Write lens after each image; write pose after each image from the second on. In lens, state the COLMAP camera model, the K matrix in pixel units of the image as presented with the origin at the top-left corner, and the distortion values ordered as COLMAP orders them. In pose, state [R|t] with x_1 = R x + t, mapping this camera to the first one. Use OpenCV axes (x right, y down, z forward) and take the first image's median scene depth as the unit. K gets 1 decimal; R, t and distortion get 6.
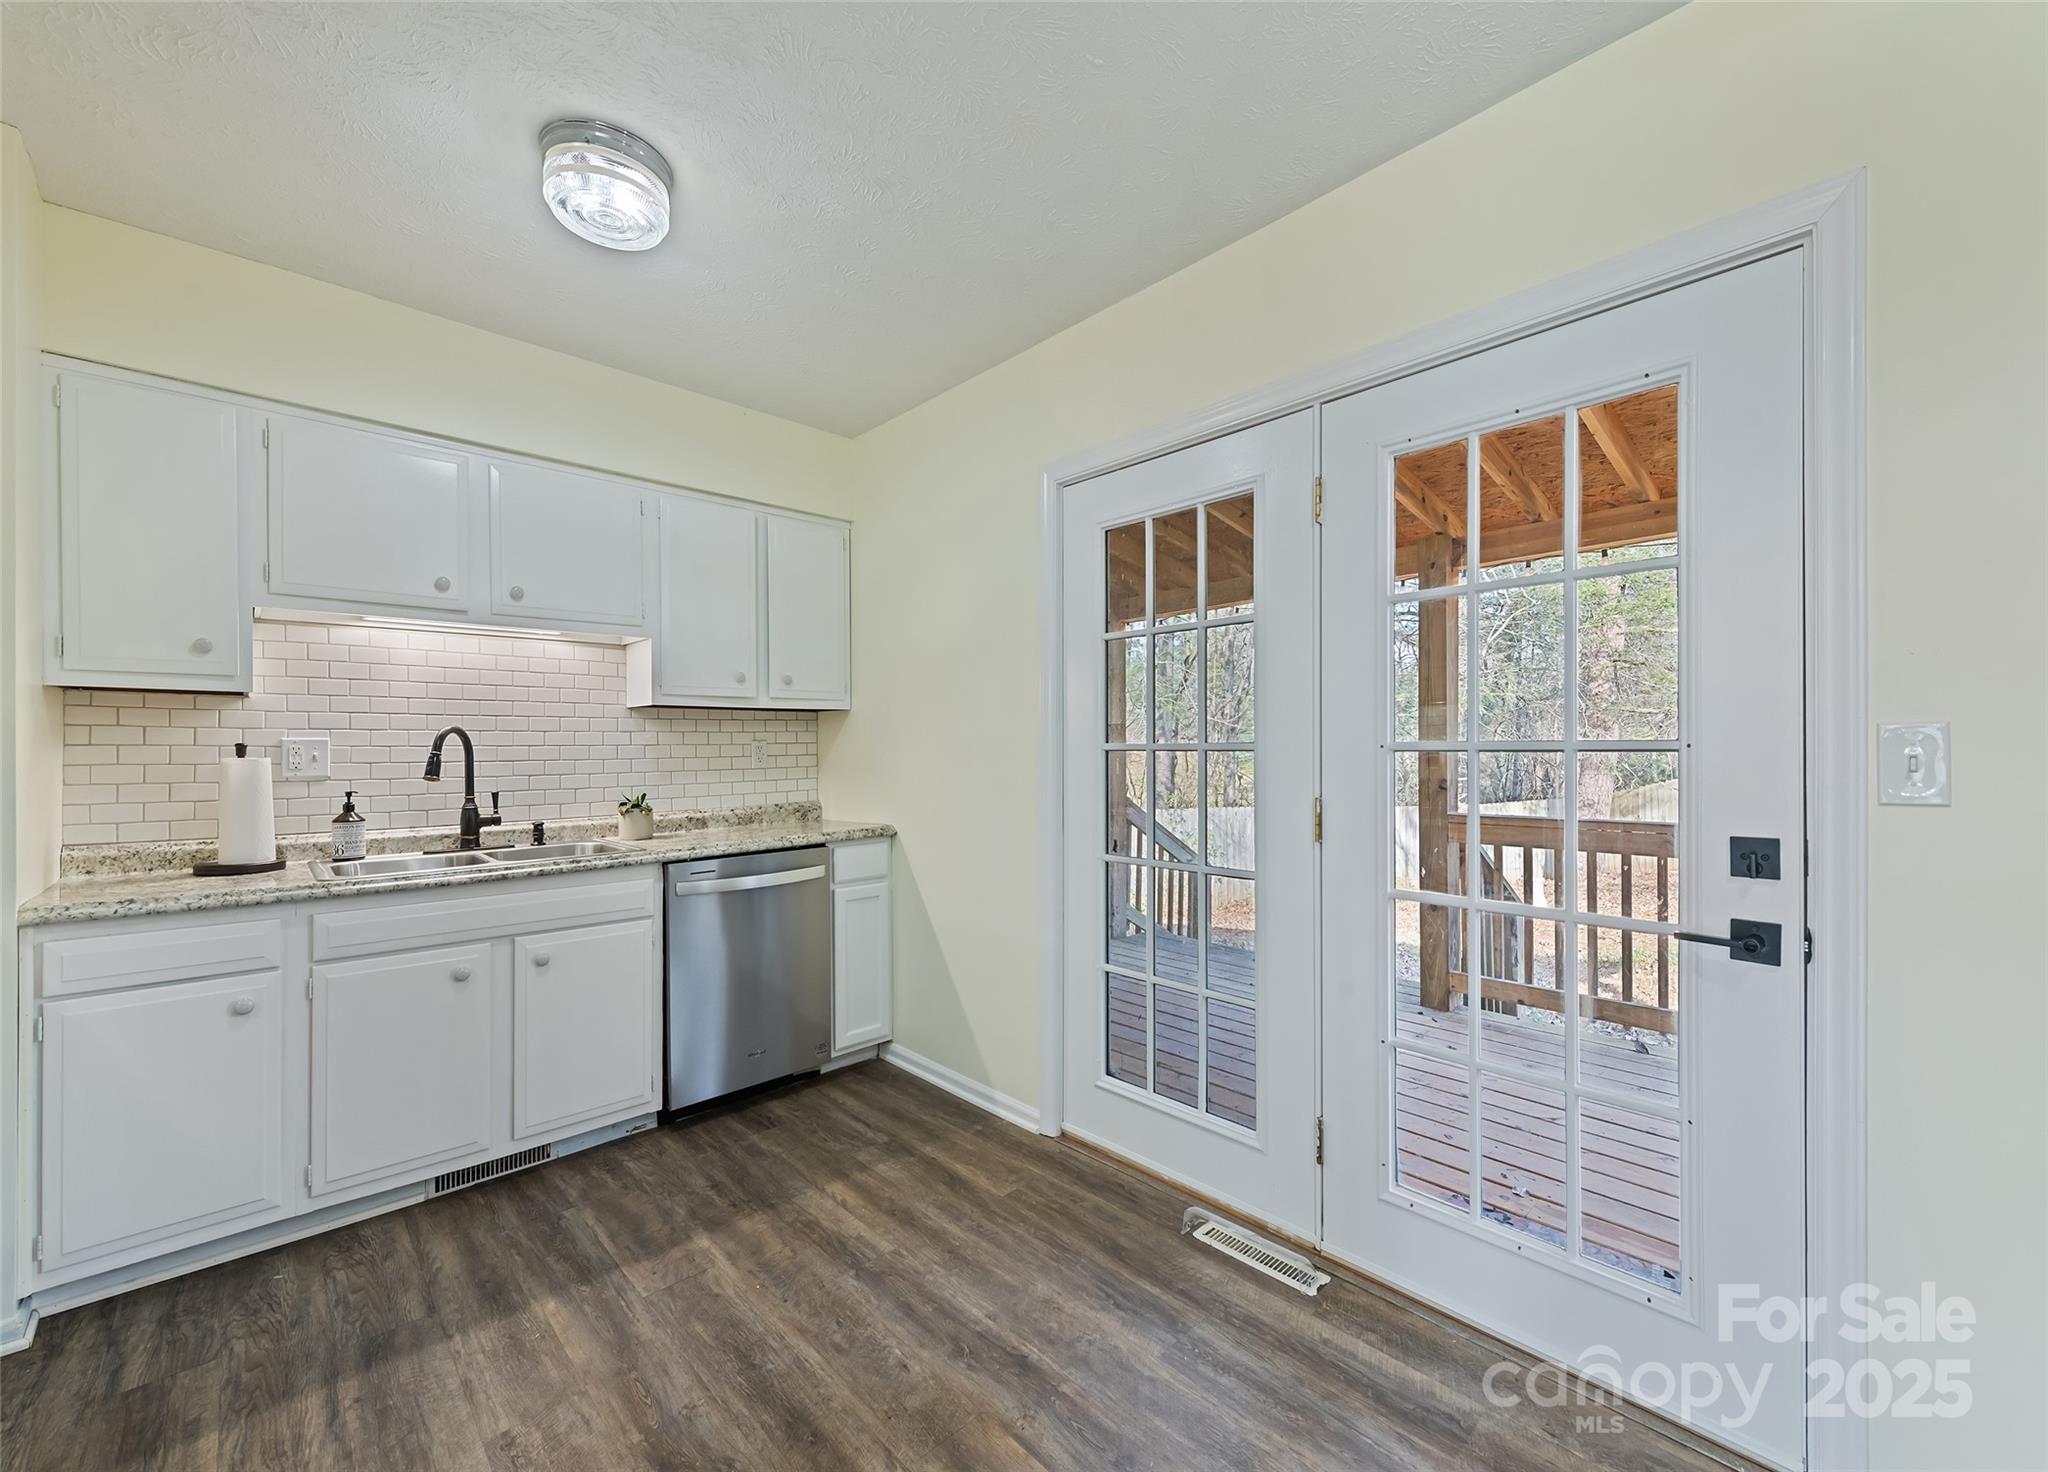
lens RADIAL K [[823.6, 0, 1023.5], [0, 823.6, 744.0], [0, 0, 1]] dist [0.001342, -0.000142]
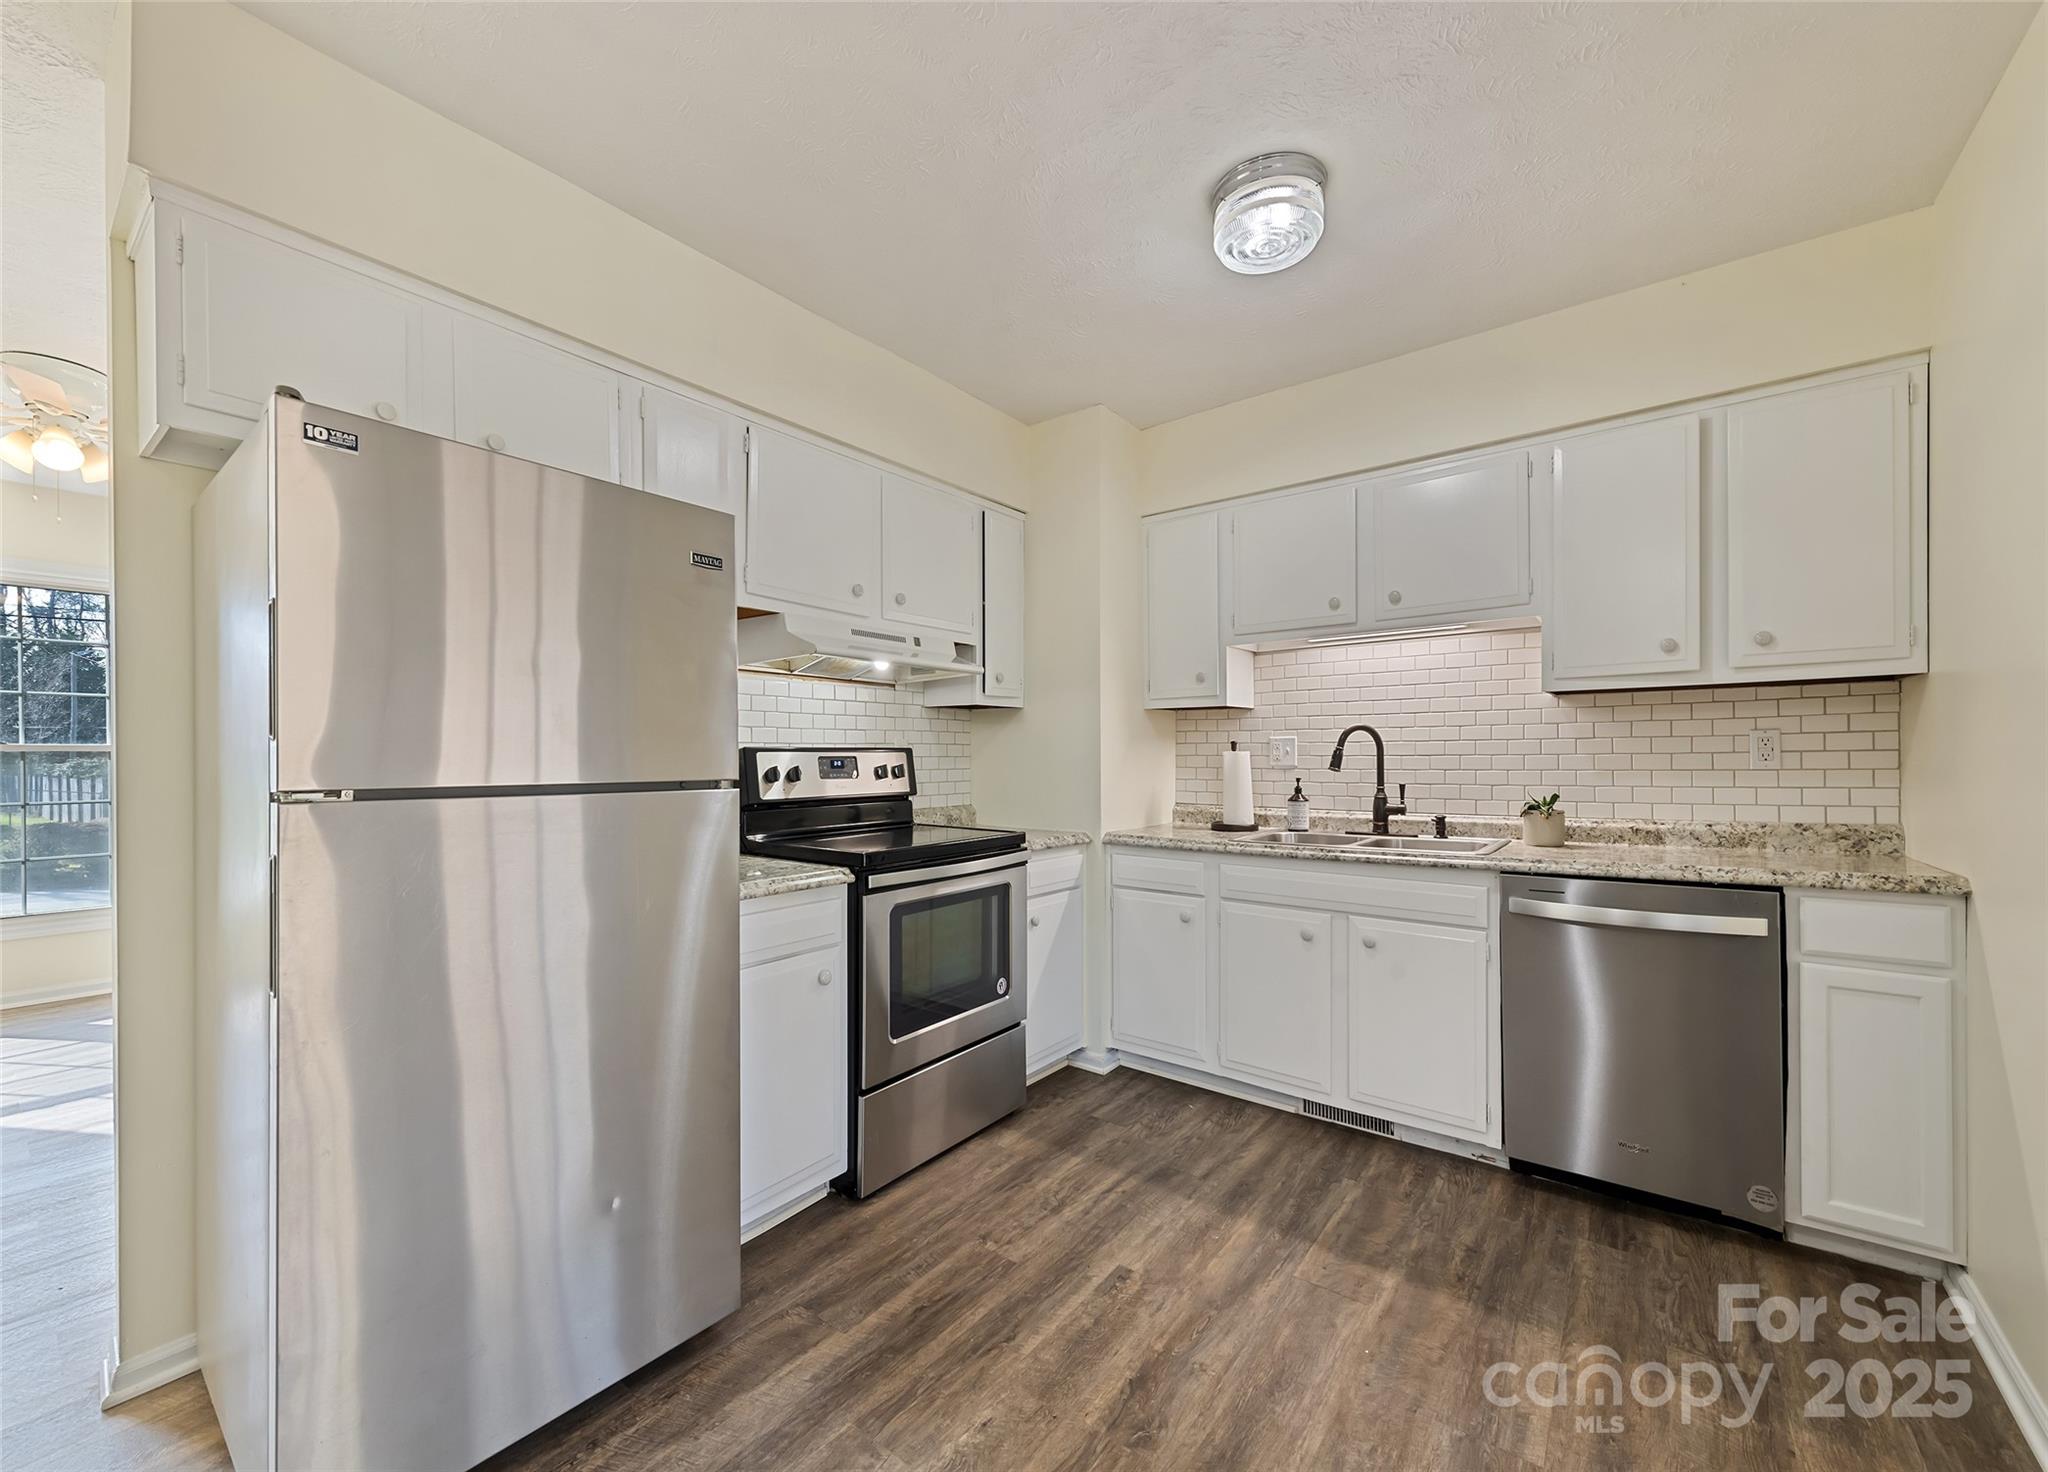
lens RADIAL K [[799.1, 0, 1020.5], [0, 799.1, 754.9], [0, 0, 1]] dist [0.004109, -0.000054]
pose [[0.160614, 0.006117, -0.986998, 0.358414], [0.009709, 0.999923, 0.007777, 0.008488], [0.986970, -0.010832, 0.160542, 0.392856]]
